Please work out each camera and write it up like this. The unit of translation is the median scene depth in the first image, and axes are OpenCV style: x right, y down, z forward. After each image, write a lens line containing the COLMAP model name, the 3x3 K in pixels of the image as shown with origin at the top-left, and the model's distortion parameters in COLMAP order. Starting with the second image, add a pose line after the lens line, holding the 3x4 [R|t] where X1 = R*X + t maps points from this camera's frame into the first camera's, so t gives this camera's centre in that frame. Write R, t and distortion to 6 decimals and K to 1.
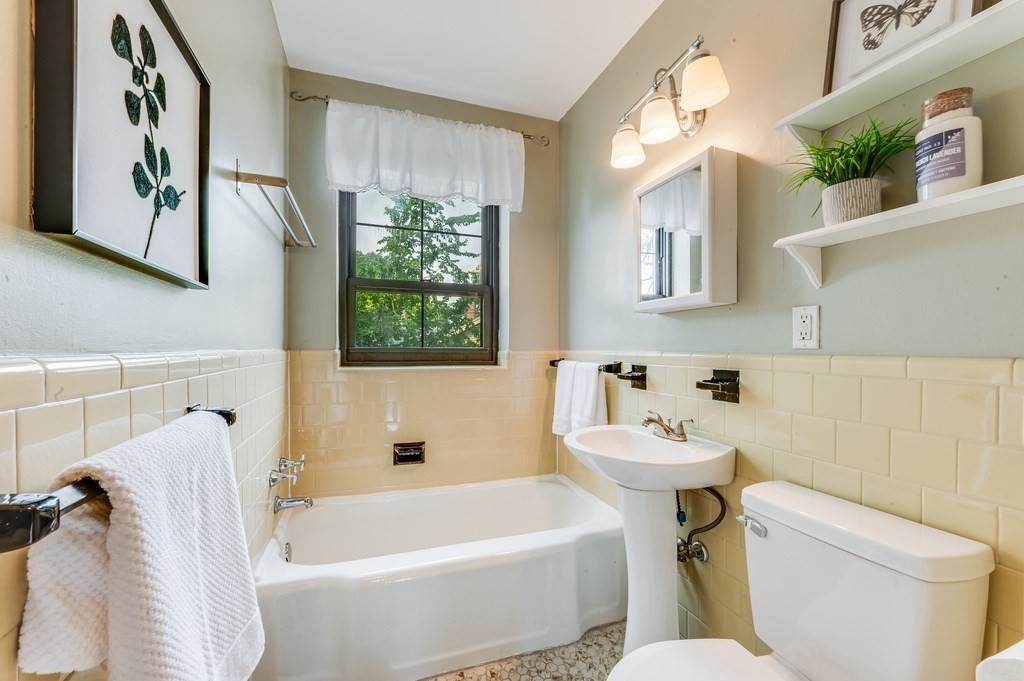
lens RADIAL K [[408.3, 0, 510.8], [0, 408.3, 345.1], [0, 0, 1]] dist [-0.000703, -0.000010]
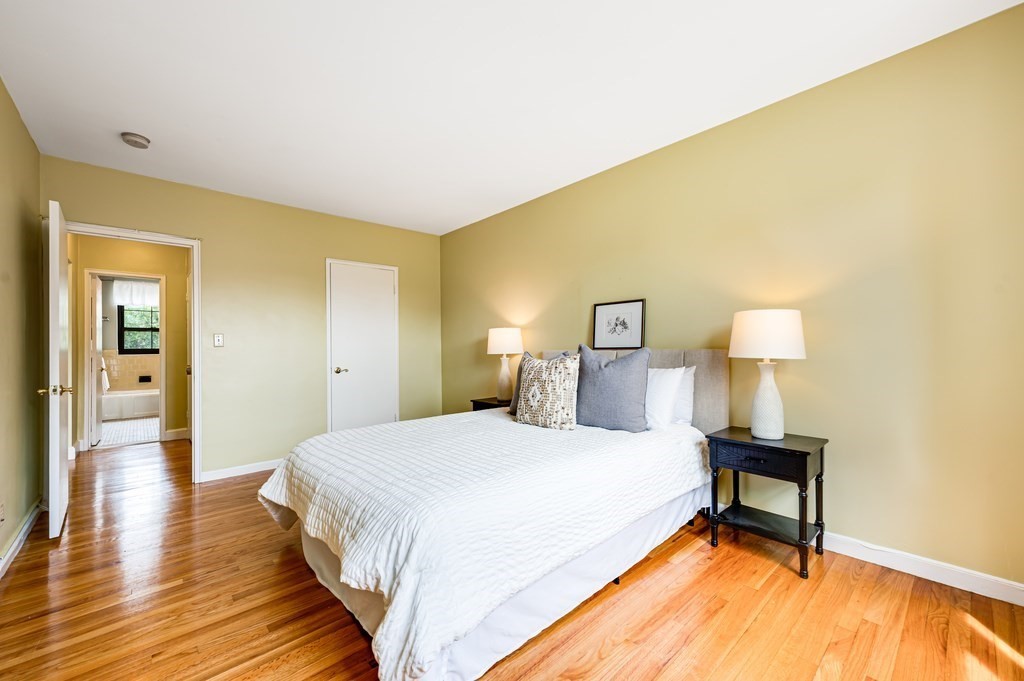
lens RADIAL K [[408.3, 0, 510.8], [0, 408.3, 345.1], [0, 0, 1]] dist [-0.000703, -0.000010]
pose [[0.928562, -0.010442, 0.371030, 1.265371], [0.010141, 0.999945, 0.002763, -0.000082], [-0.371038, 0.001197, 0.928617, -3.149741]]
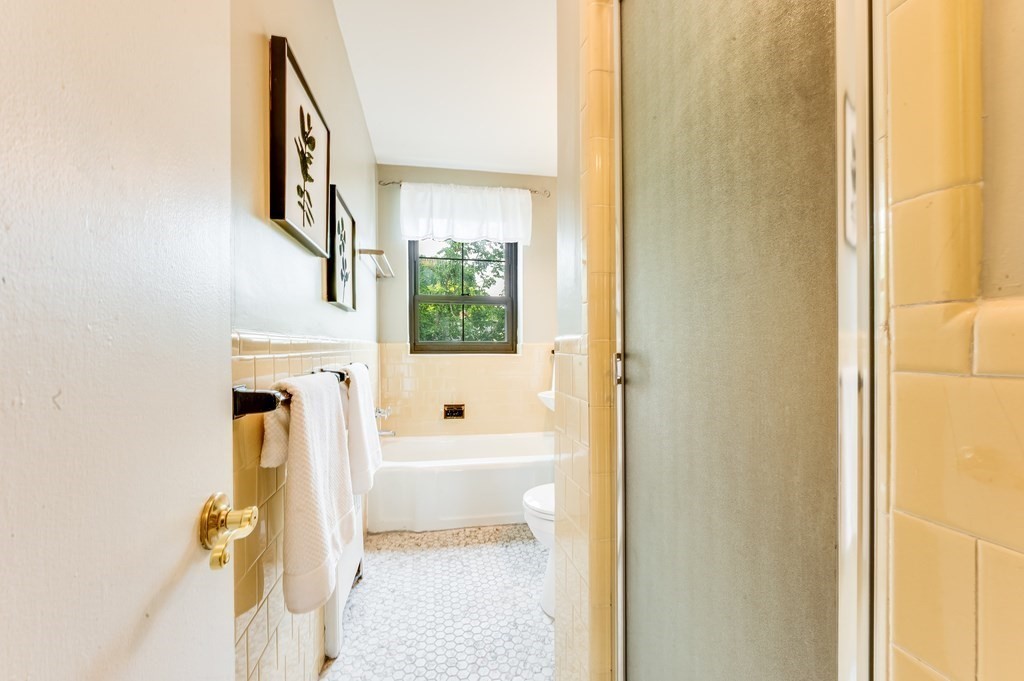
lens RADIAL K [[410.2, 0, 504.4], [0, 410.2, 343.7], [0, 0, 1]] dist [-0.006526, -0.000190]
pose [[0.987208, -0.008474, -0.159210, 0.167934], [0.008481, 0.999964, -0.000636, 0.017460], [0.159210, -0.000722, 0.987244, -0.436979]]
